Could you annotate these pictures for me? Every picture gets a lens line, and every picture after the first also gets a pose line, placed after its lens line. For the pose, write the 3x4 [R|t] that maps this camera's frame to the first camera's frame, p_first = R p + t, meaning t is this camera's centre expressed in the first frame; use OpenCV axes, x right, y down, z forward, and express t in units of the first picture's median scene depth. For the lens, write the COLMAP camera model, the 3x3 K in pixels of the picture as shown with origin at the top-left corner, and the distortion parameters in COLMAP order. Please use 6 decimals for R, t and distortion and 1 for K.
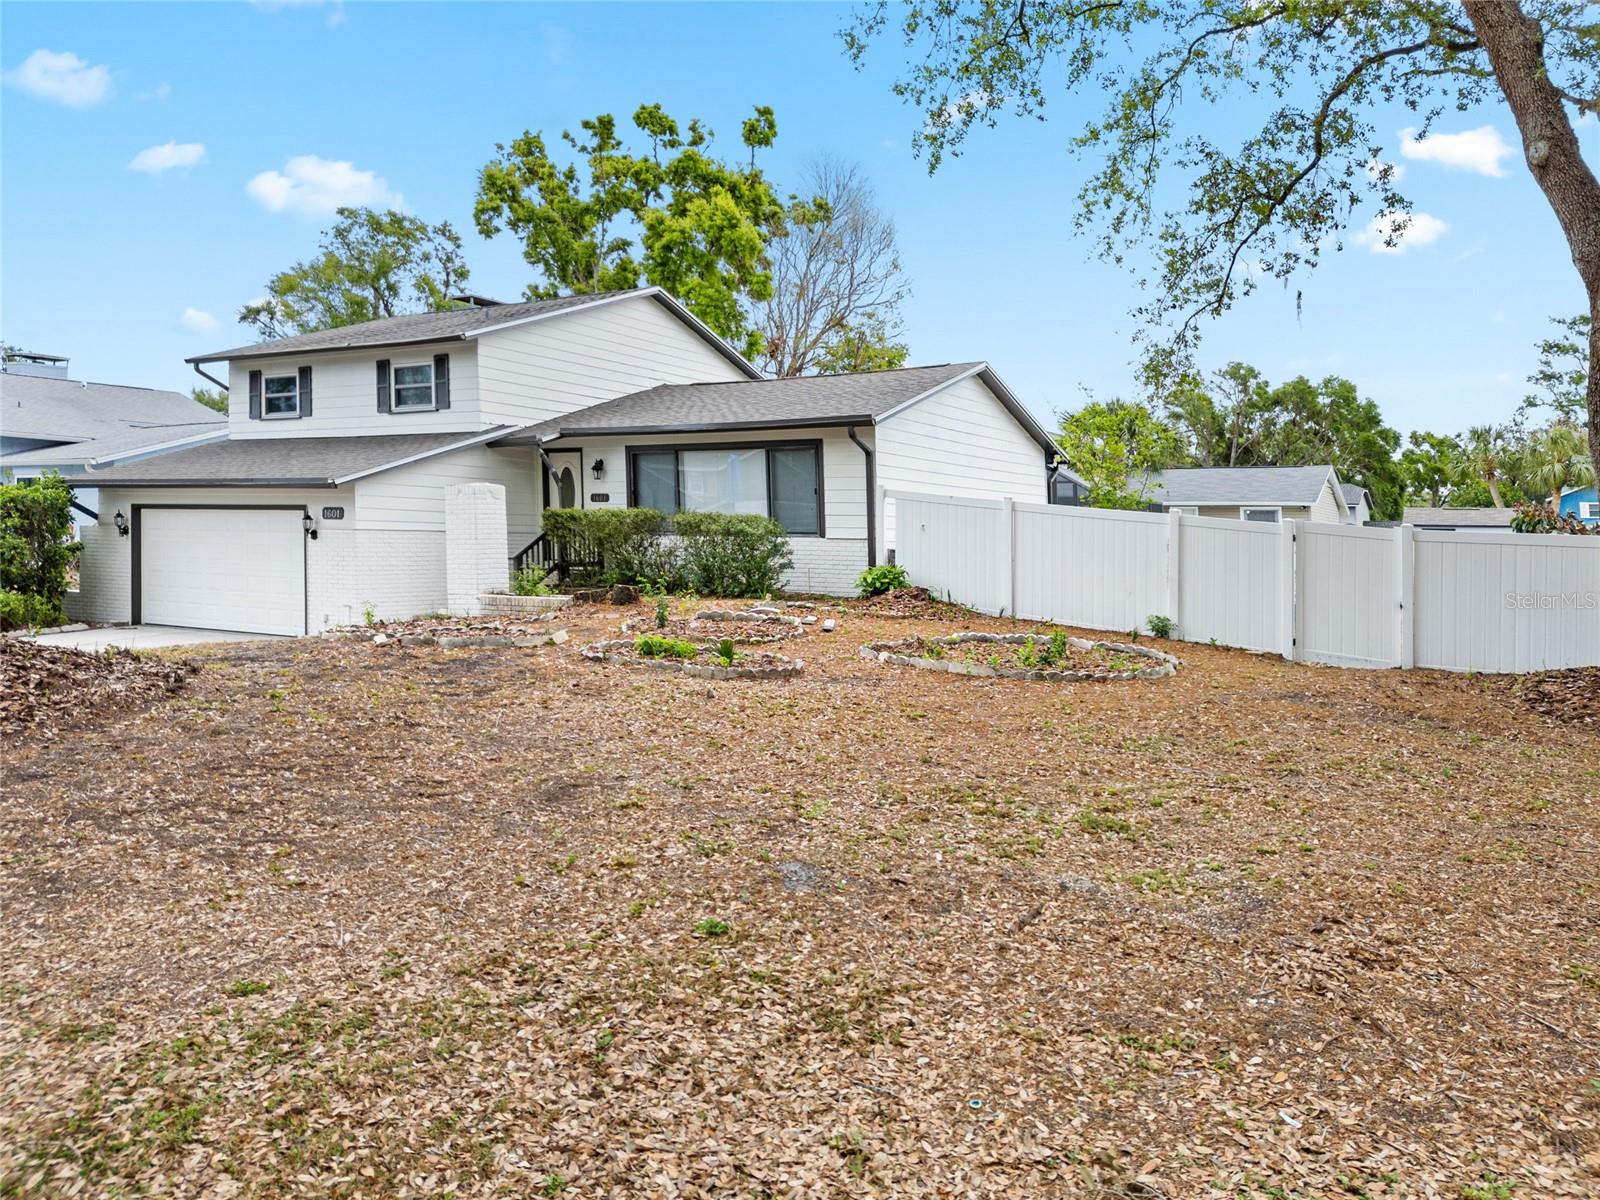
lens RADIAL K [[1139.2, 0, 800.0], [0, 1139.2, 600.0], [0, 0, 1]] dist [-0.002023, -0.001025]
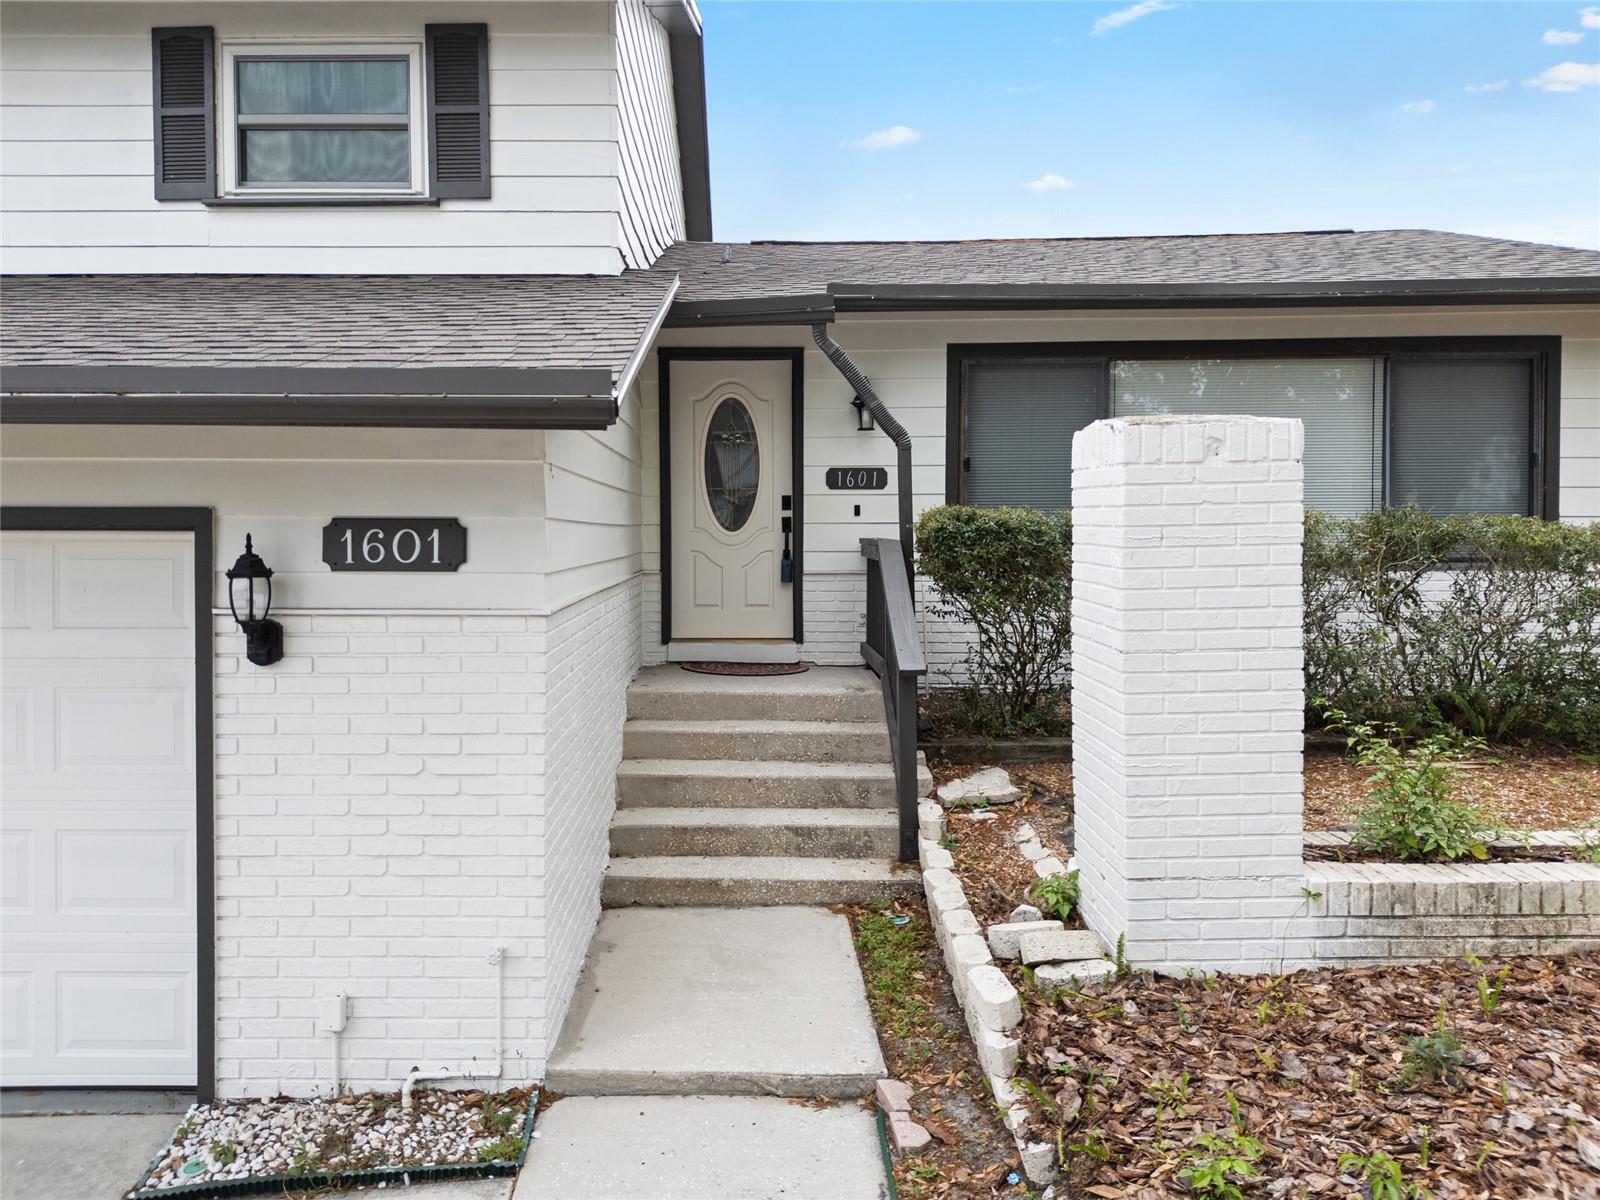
lens RADIAL K [[1203.4, 0, 798.0], [0, 1203.4, 550.9], [0, 0, 1]] dist [-0.005841, -0.001831]
pose [[0.860249, -0.028824, 0.509059, -0.392347], [0.044218, 0.998857, -0.018165, -0.057426], [-0.507954, 0.038136, 0.860540, 0.645242]]
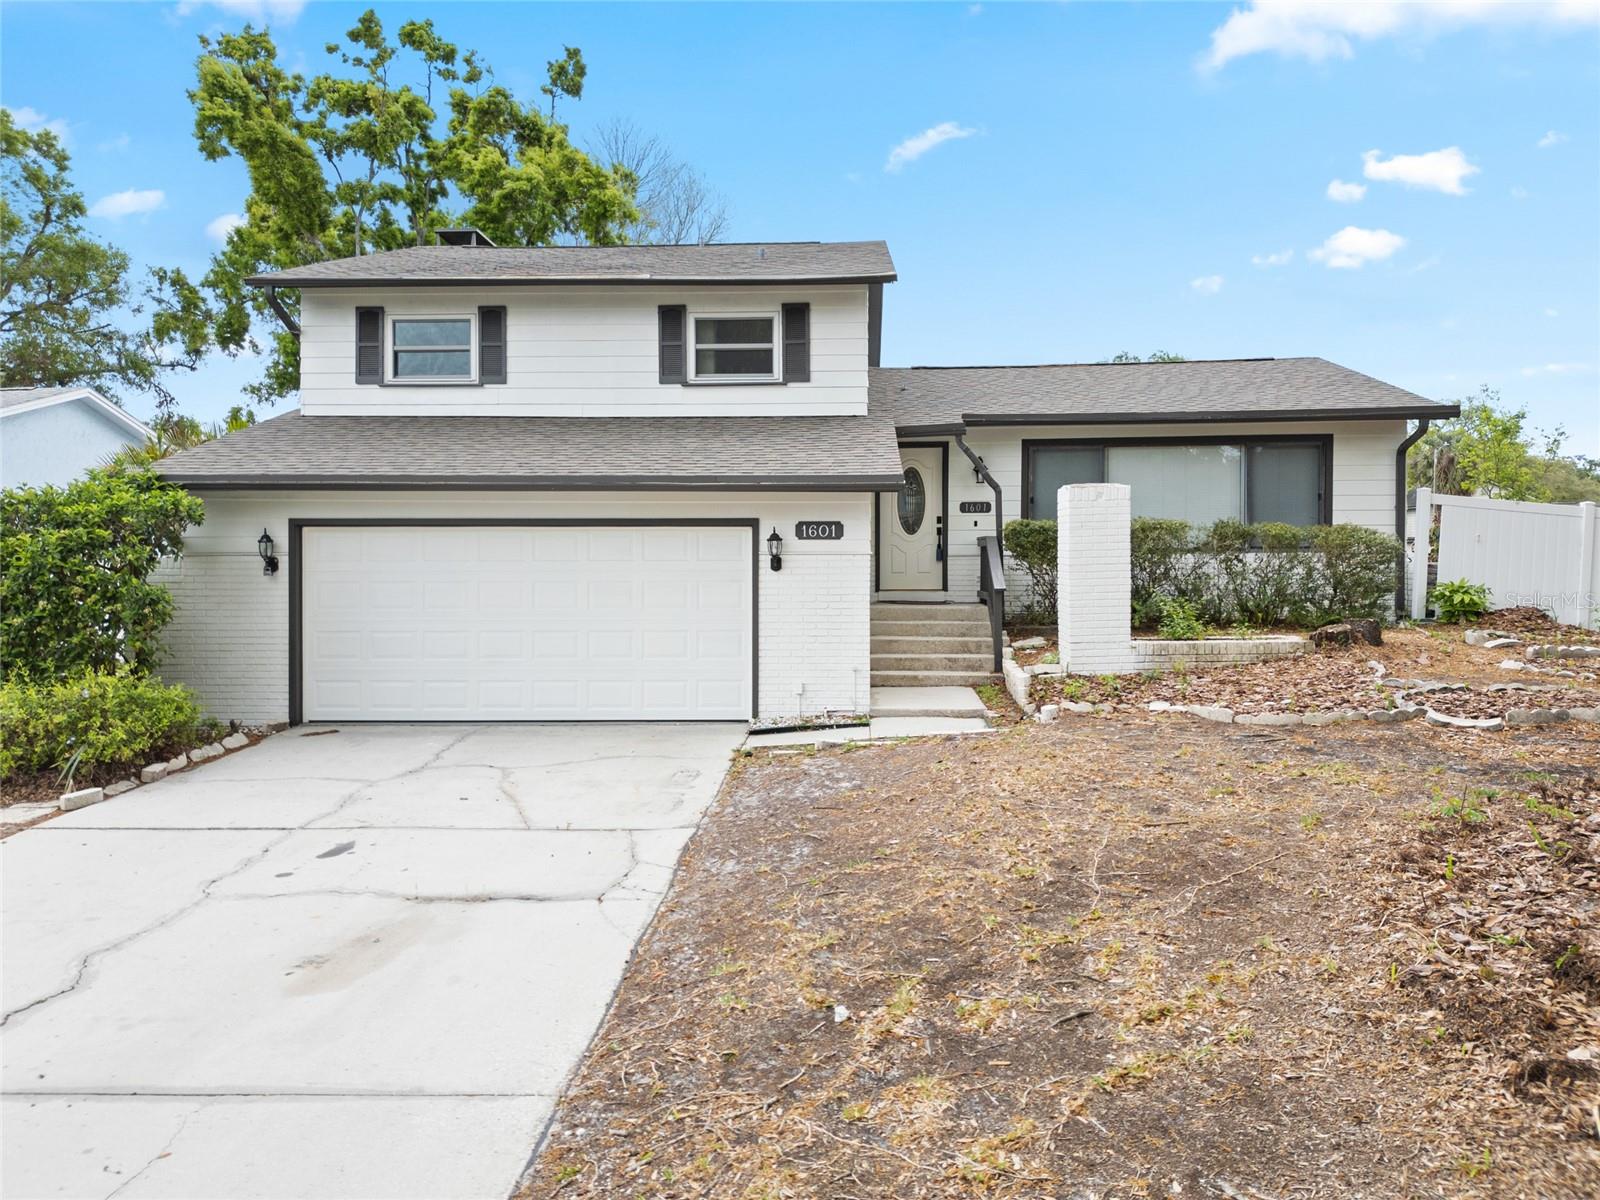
lens RADIAL K [[1160.3, 0, 800.0], [0, 1160.3, 600.0], [0, 0, 1]] dist [0.036973, -0.002871]
pose [[0.905483, -0.035683, 0.422880, -0.598212], [0.041353, 0.999136, -0.004239, -0.028949], [-0.422363, 0.021326, 0.906176, 0.340592]]
